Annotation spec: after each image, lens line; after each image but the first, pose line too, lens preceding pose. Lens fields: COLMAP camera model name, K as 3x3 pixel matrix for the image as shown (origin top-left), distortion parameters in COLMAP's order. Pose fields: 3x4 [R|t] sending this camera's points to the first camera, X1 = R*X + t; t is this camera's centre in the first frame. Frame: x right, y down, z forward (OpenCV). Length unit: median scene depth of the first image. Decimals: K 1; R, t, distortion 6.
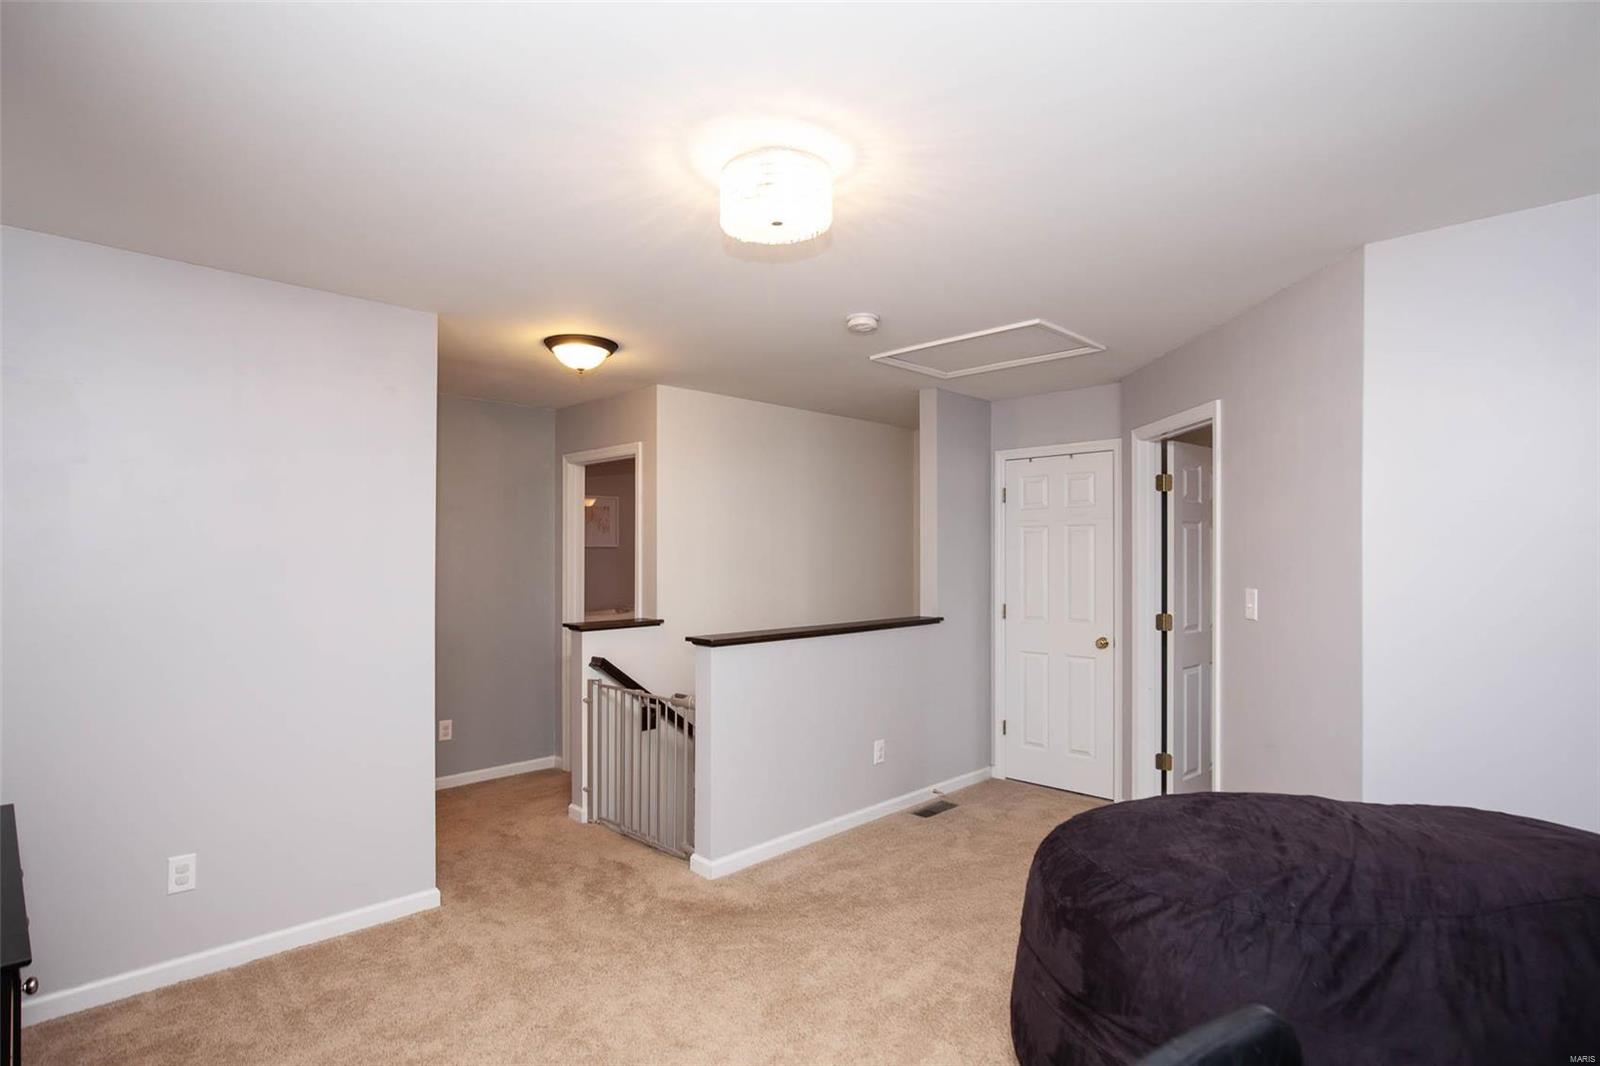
lens RADIAL K [[806.1, 0, 799.9], [0, 806.1, 549.0], [0, 0, 1]] dist [-0.039080, -0.000016]
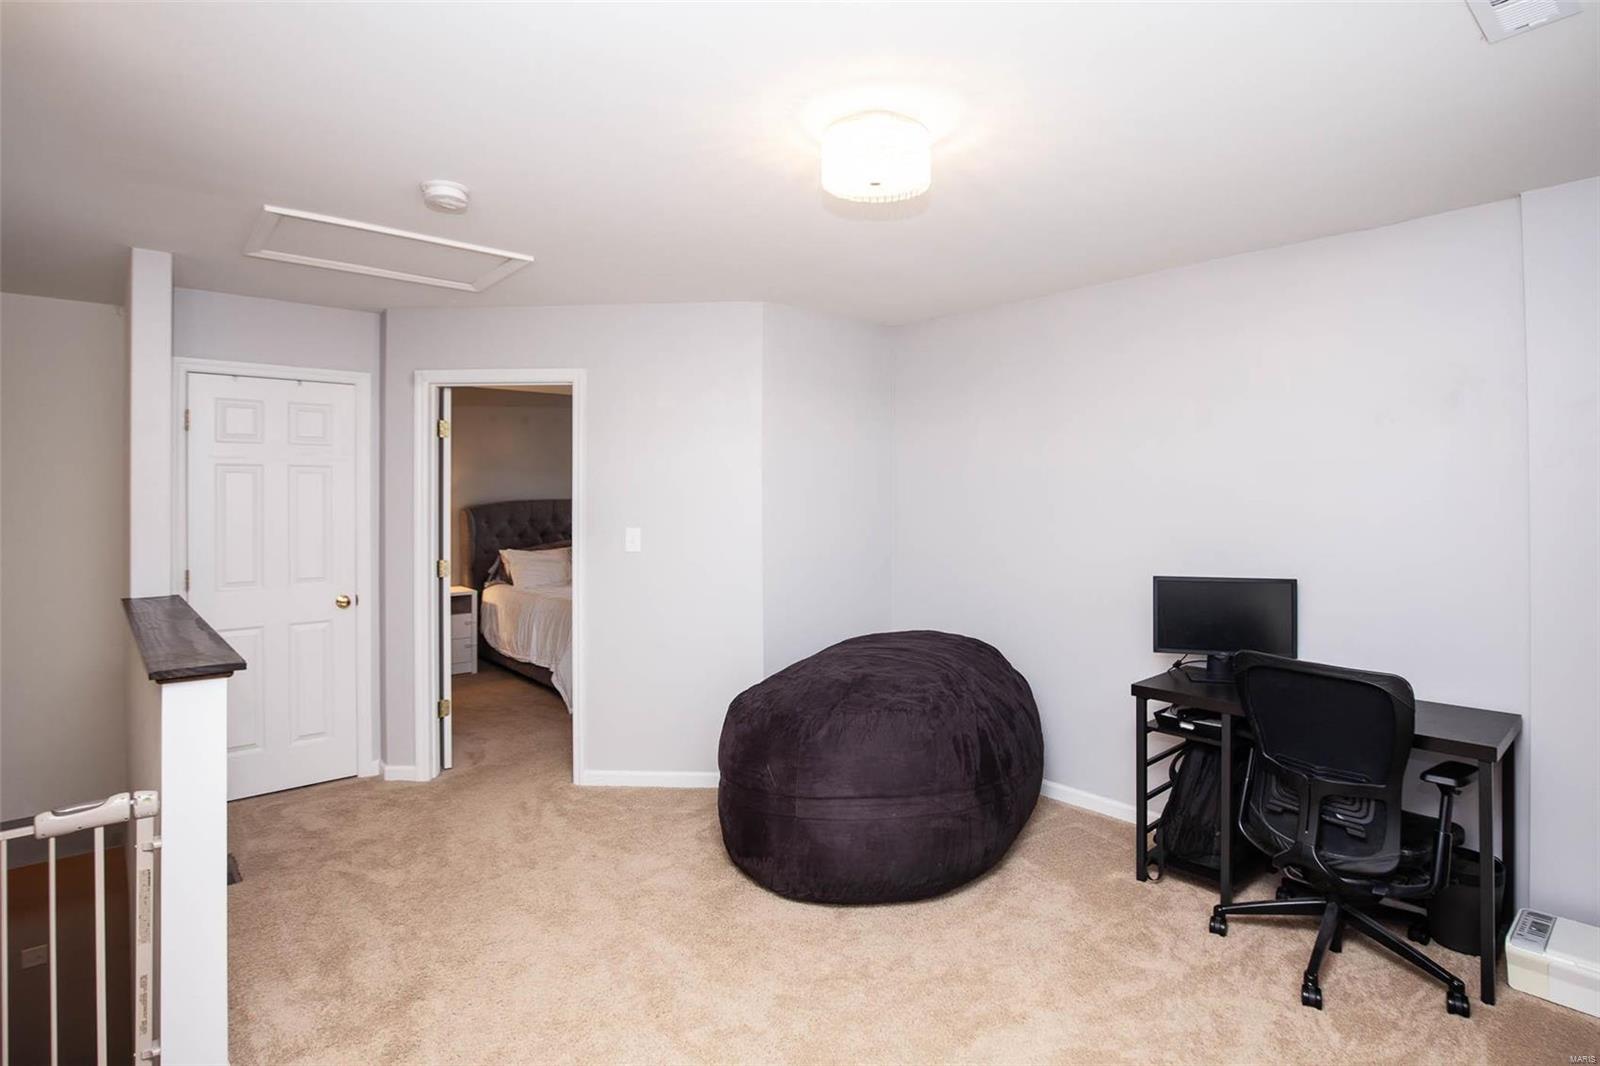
lens RADIAL K [[802.6, 0, 796.7], [0, 802.6, 496.7], [0, 0, 1]] dist [-0.022267, 0.001248]
pose [[0.079288, -0.001264, 0.996851, -0.469865], [-0.003698, 0.999992, 0.001562, -0.000748], [-0.996845, -0.003811, 0.079282, 0.451942]]
